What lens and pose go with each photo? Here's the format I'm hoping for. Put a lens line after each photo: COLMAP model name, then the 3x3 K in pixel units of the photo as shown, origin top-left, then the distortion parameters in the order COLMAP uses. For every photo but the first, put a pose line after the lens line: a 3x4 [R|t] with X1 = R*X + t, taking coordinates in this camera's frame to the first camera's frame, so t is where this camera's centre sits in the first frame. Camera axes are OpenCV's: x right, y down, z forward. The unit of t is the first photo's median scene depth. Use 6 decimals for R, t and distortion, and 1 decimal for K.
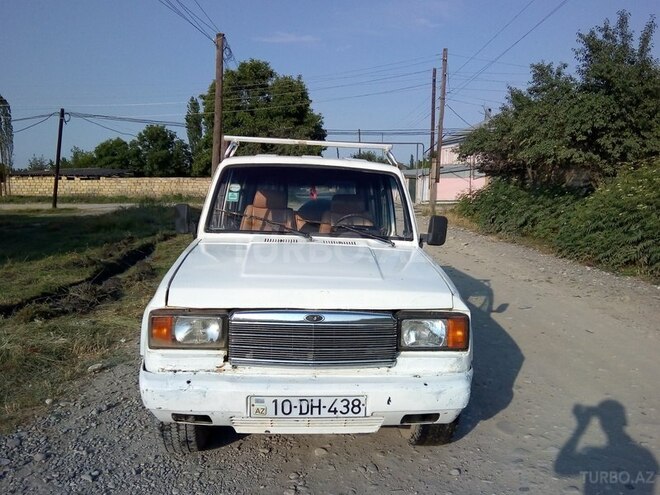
lens RADIAL K [[537.3, 0, 333.0], [0, 537.3, 250.5], [0, 0, 1]] dist [0.075173, -0.122006]
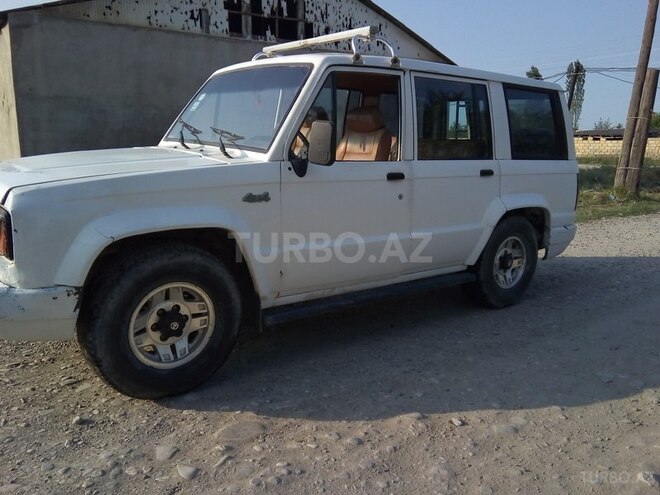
lens RADIAL K [[537.3, 0, 333.0], [0, 537.3, 250.5], [0, 0, 1]] dist [0.075173, -0.122006]
pose [[0.555970, 0.158770, -0.815898, 0.345104], [-0.109216, 0.987031, 0.117649, 0.007308], [0.823996, 0.023700, 0.566100, 0.276426]]
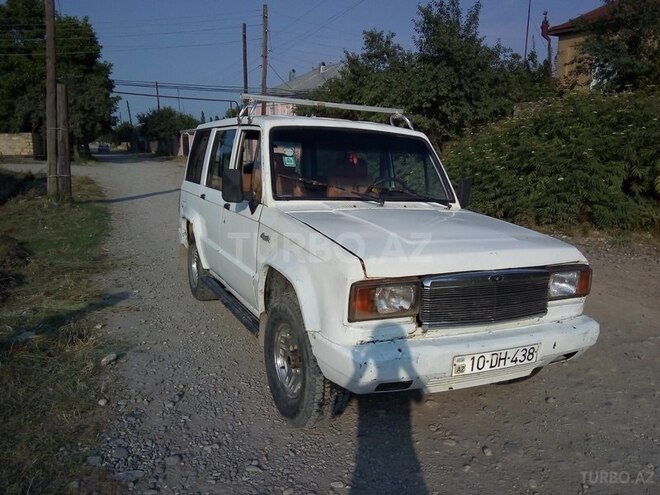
lens RADIAL K [[537.3, 0, 333.0], [0, 537.3, 250.5], [0, 0, 1]] dist [0.075173, -0.122006]
pose [[0.929193, -0.060426, 0.364623, -0.200803], [0.033398, 0.996236, 0.079987, -0.007153], [-0.368084, -0.062146, 0.927714, 0.035510]]
